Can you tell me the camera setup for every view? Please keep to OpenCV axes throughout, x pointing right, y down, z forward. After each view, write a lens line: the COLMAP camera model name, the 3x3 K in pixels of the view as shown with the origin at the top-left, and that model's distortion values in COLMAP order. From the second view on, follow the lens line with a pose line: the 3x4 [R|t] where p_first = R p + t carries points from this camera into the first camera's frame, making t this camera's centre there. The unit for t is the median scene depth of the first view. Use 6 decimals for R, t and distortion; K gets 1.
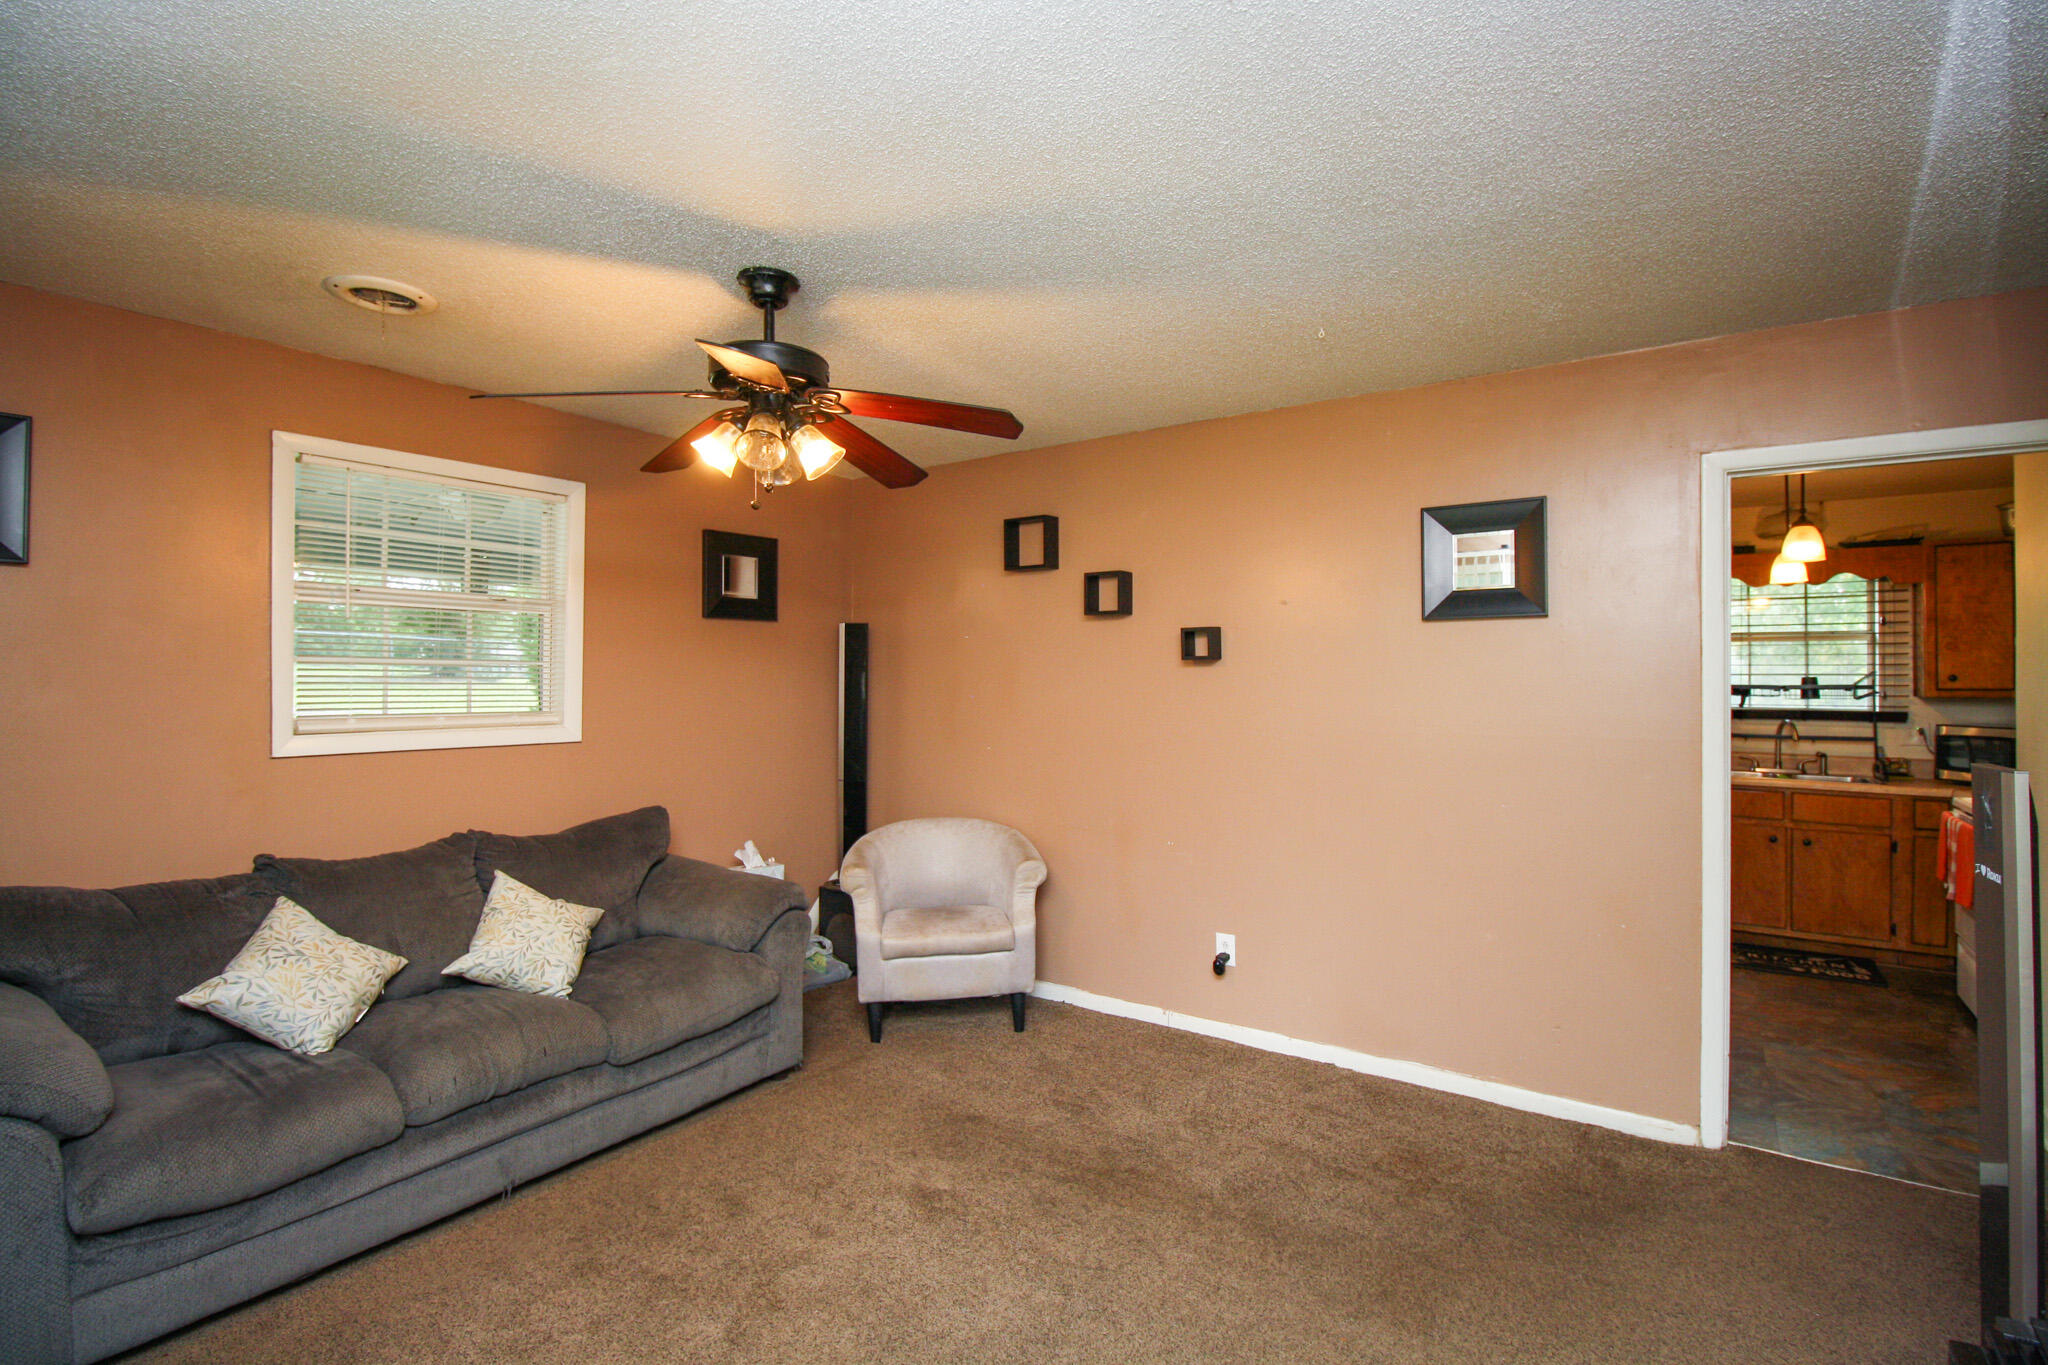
lens RADIAL K [[951.7, 0, 1022.6], [0, 951.7, 677.9], [0, 0, 1]] dist [-0.009004, -0.007811]
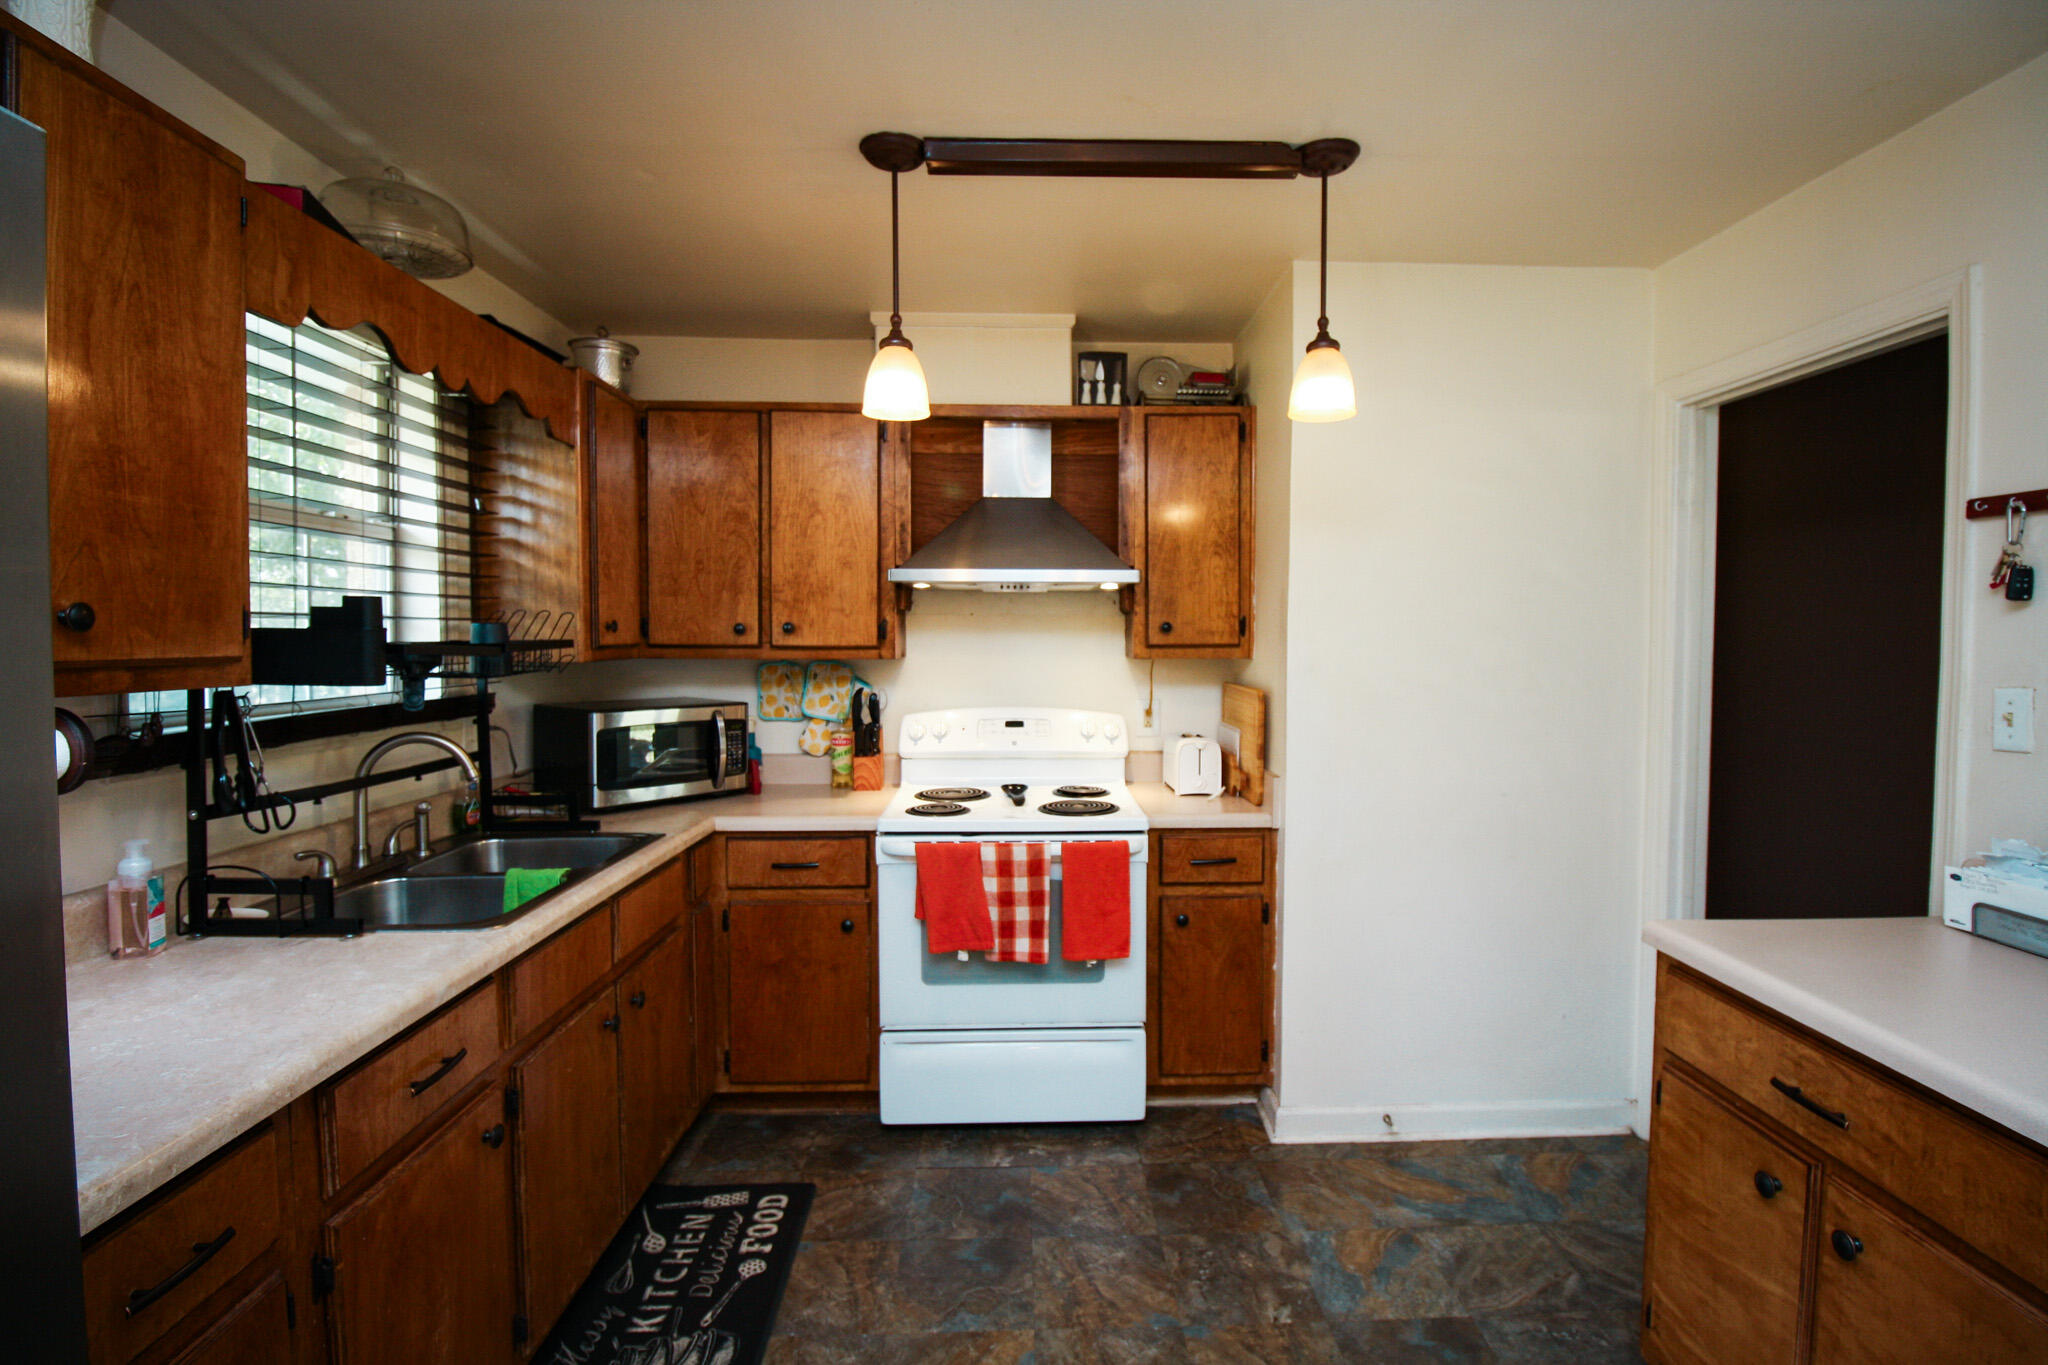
lens RADIAL K [[951.7, 0, 1047.3], [0, 951.7, 668.4], [0, 0, 1]] dist [-0.009004, -0.007811]
pose [[-0.608230, -0.031013, 0.793154, 0.377291], [-0.002466, 0.999305, 0.037182, 0.003481], [-0.793757, 0.020659, -0.607885, 1.134063]]
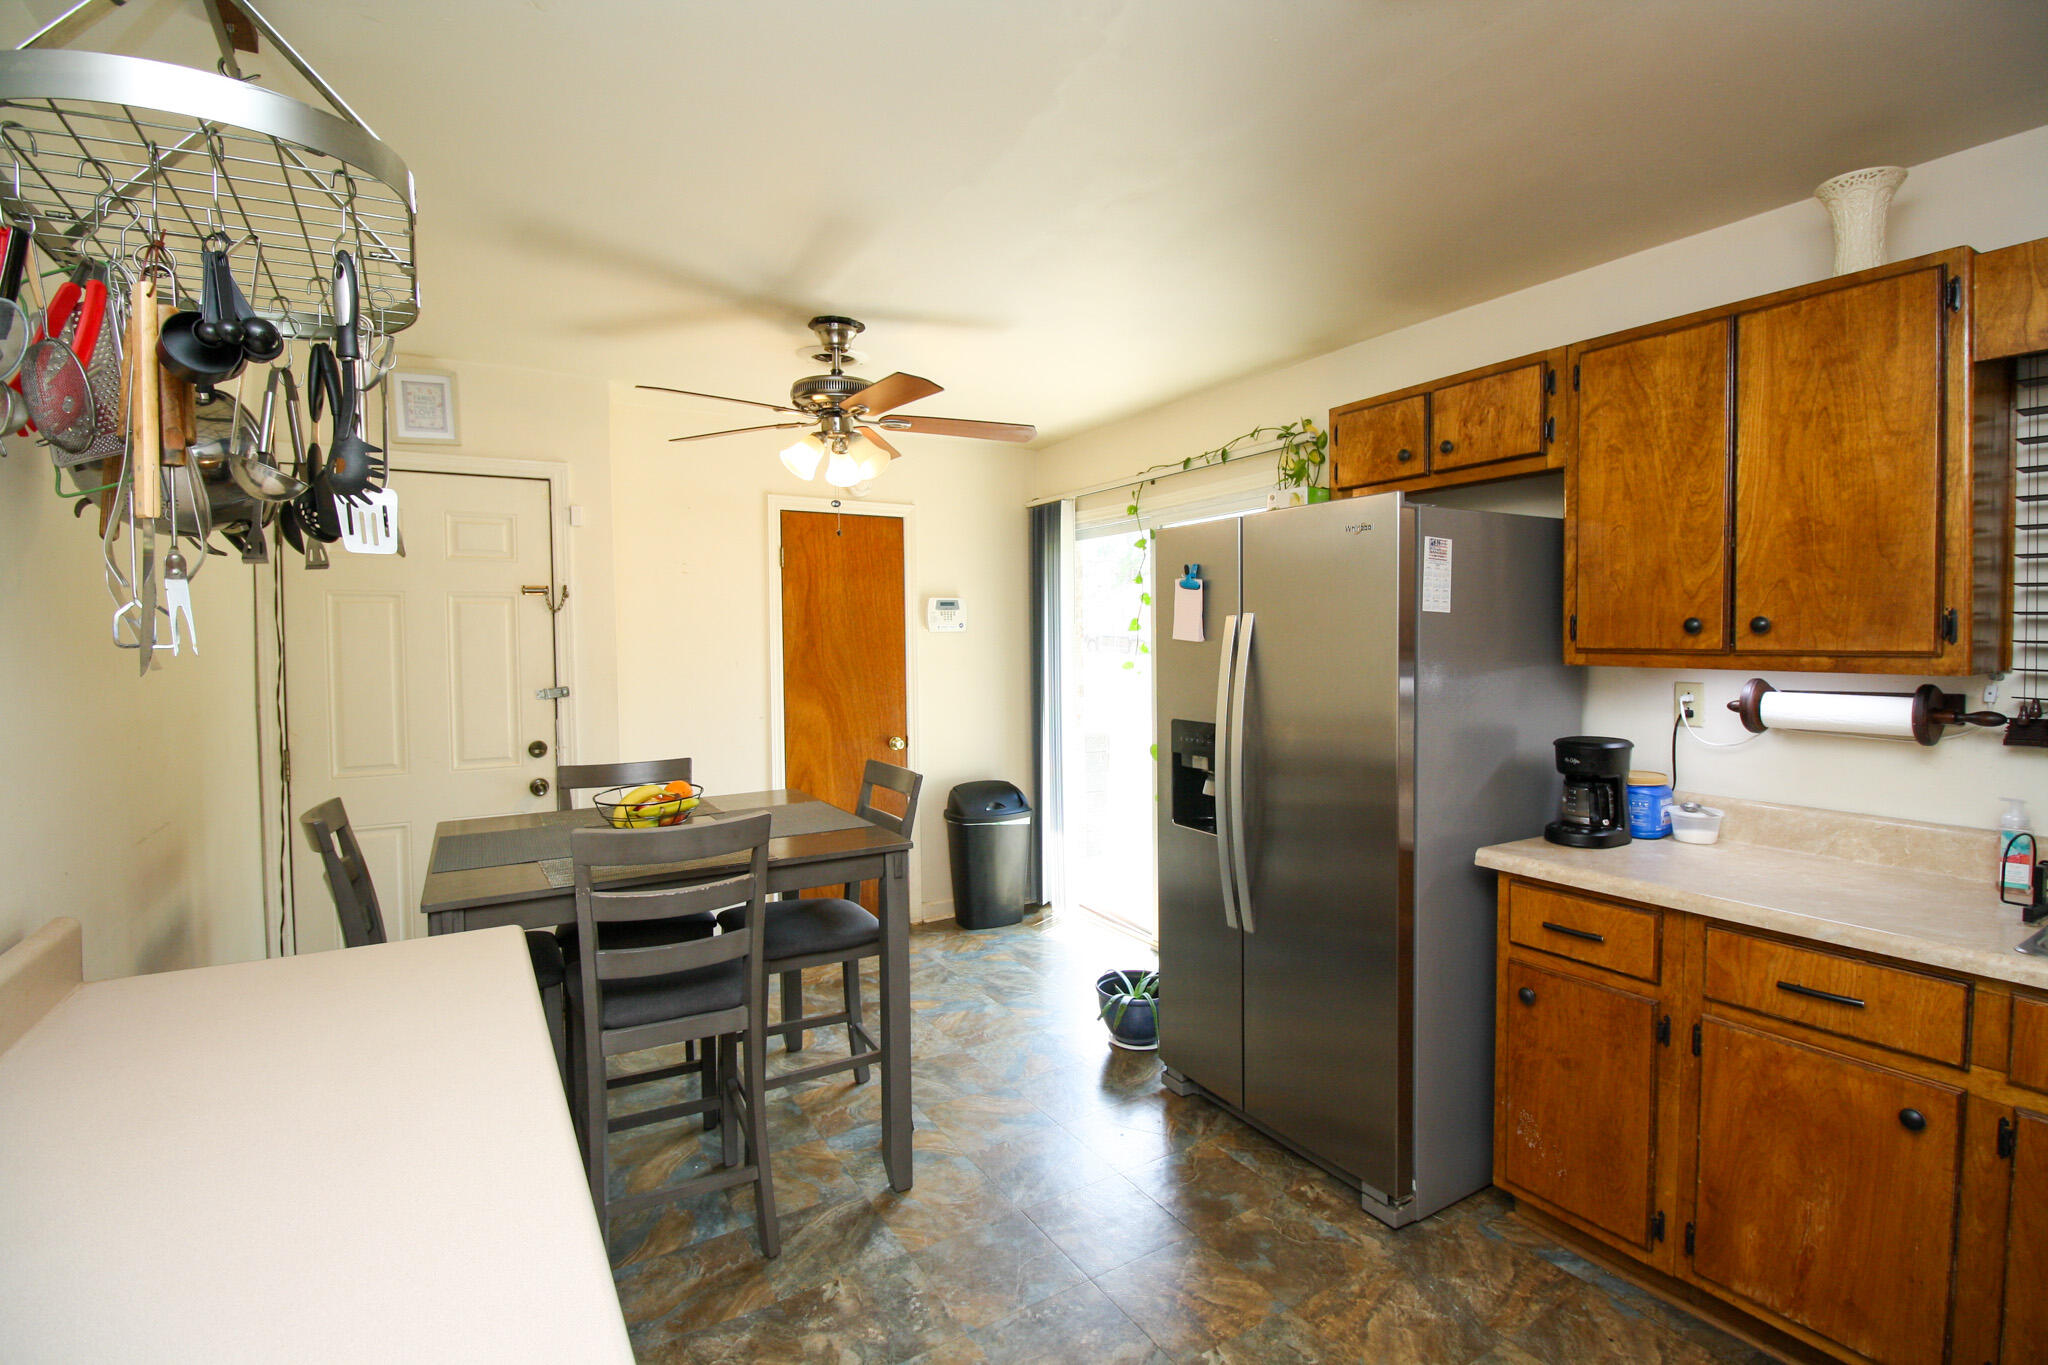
lens RADIAL K [[951.7, 0, 1035.4], [0, 951.7, 668.5], [0, 0, 1]] dist [-0.009004, -0.007811]
pose [[0.916050, 0.006128, -0.401017, 0.592819], [0.007040, 0.999484, 0.031354, 0.003811], [0.401002, -0.031545, 0.915534, 0.665936]]
